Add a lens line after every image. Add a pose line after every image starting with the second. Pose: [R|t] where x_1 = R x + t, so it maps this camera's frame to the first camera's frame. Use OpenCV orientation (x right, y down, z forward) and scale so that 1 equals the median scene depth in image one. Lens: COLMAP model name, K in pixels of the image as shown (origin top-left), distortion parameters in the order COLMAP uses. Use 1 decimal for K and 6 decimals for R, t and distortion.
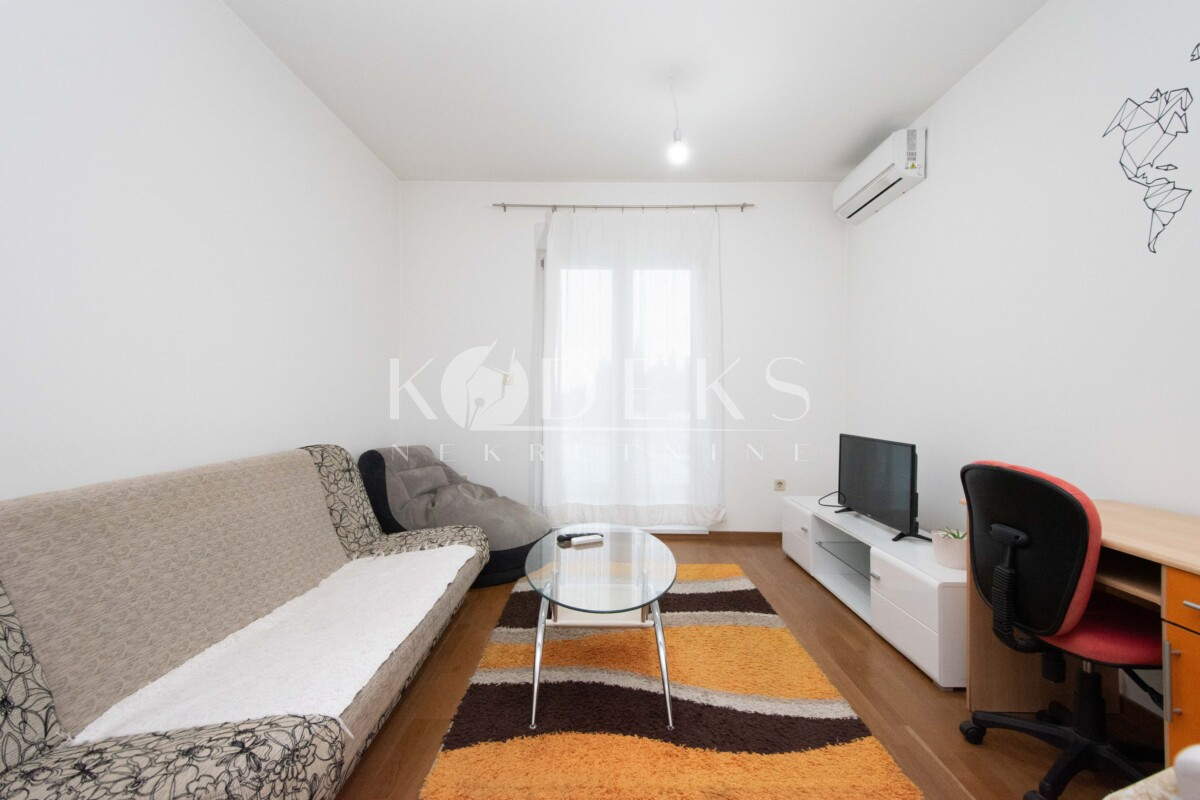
lens RADIAL K [[522.7, 0, 604.1], [0, 522.7, 395.5], [0, 0, 1]] dist [0.018327, -0.003473]
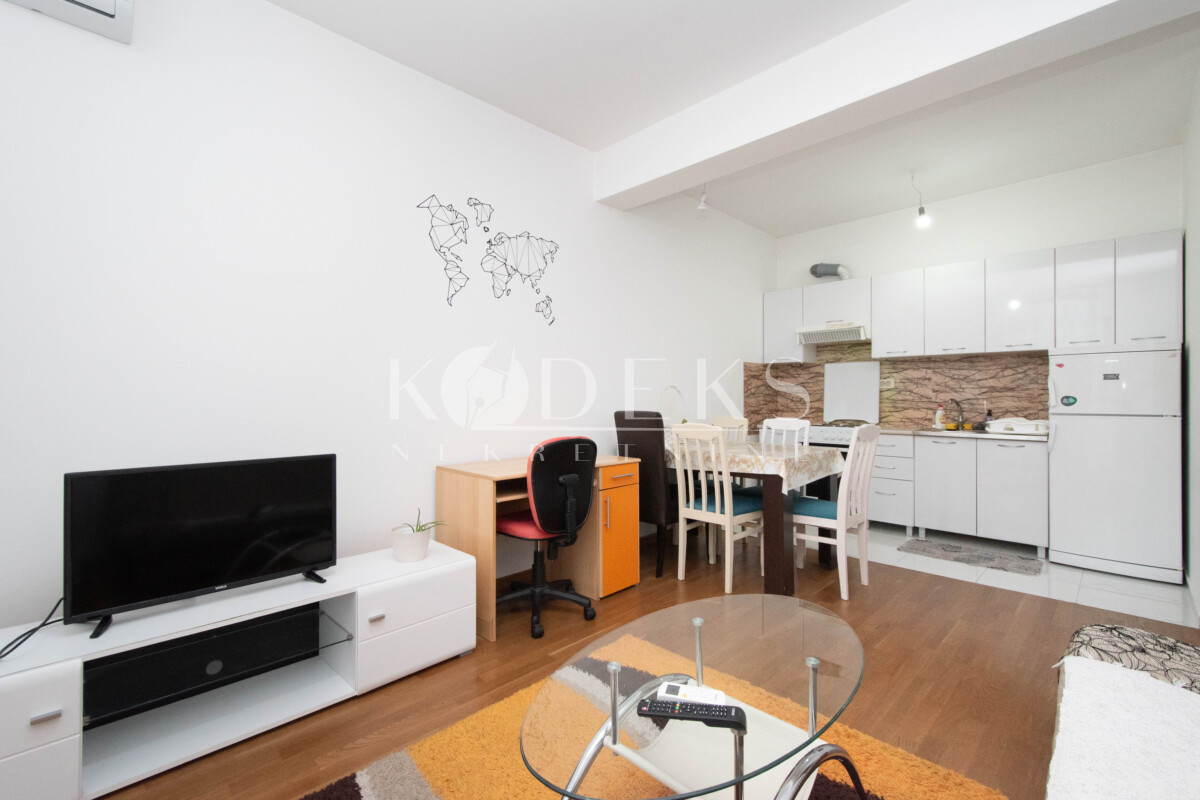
lens RADIAL K [[522.7, 0, 604.6], [0, 522.7, 396.0], [0, 0, 1]] dist [0.018327, -0.003473]
pose [[-0.716291, -0.004634, 0.697787, -0.400673], [-0.007967, 0.999967, -0.001537, 0.001331], [-0.697757, -0.006661, -0.716304, 1.810315]]
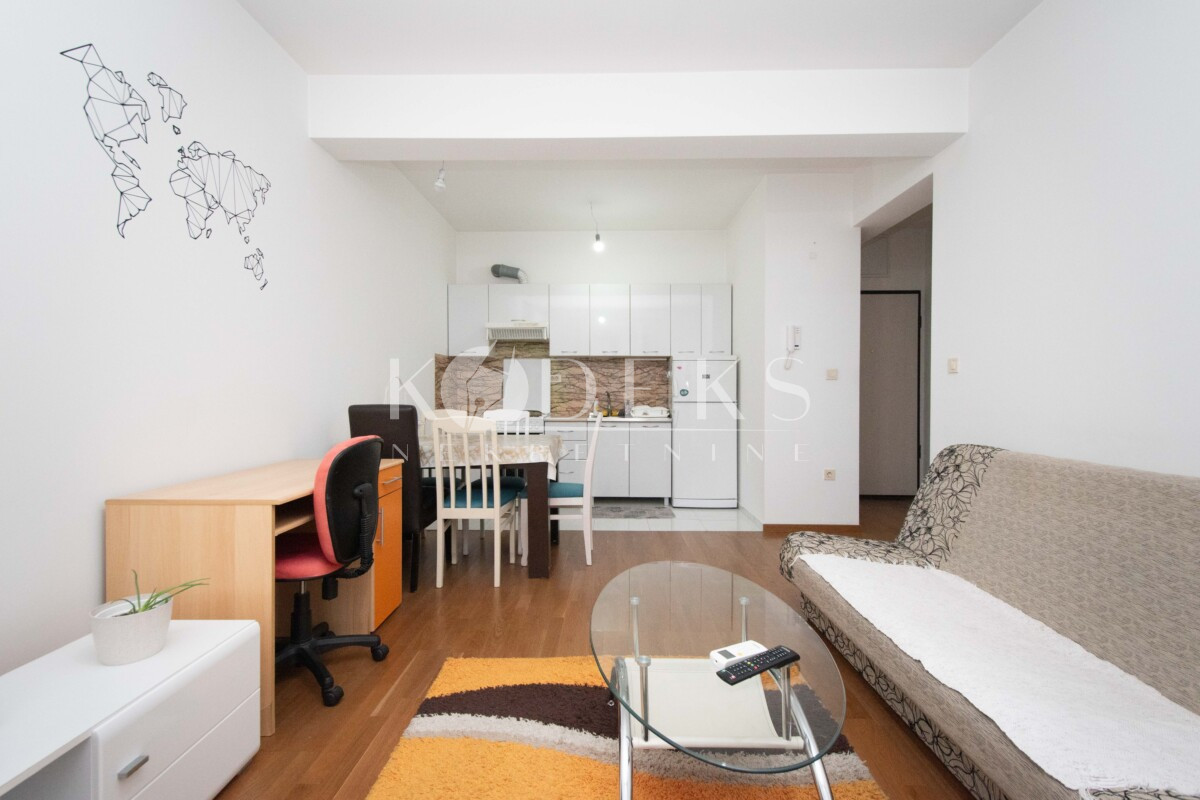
lens RADIAL K [[522.7, 0, 604.3], [0, 522.7, 393.3], [0, 0, 1]] dist [0.018327, -0.003473]
pose [[-0.999933, -0.007519, 0.008849, 0.130191], [-0.007547, 0.999967, -0.003142, 0.017656], [-0.008825, -0.003208, -0.999956, 1.979886]]
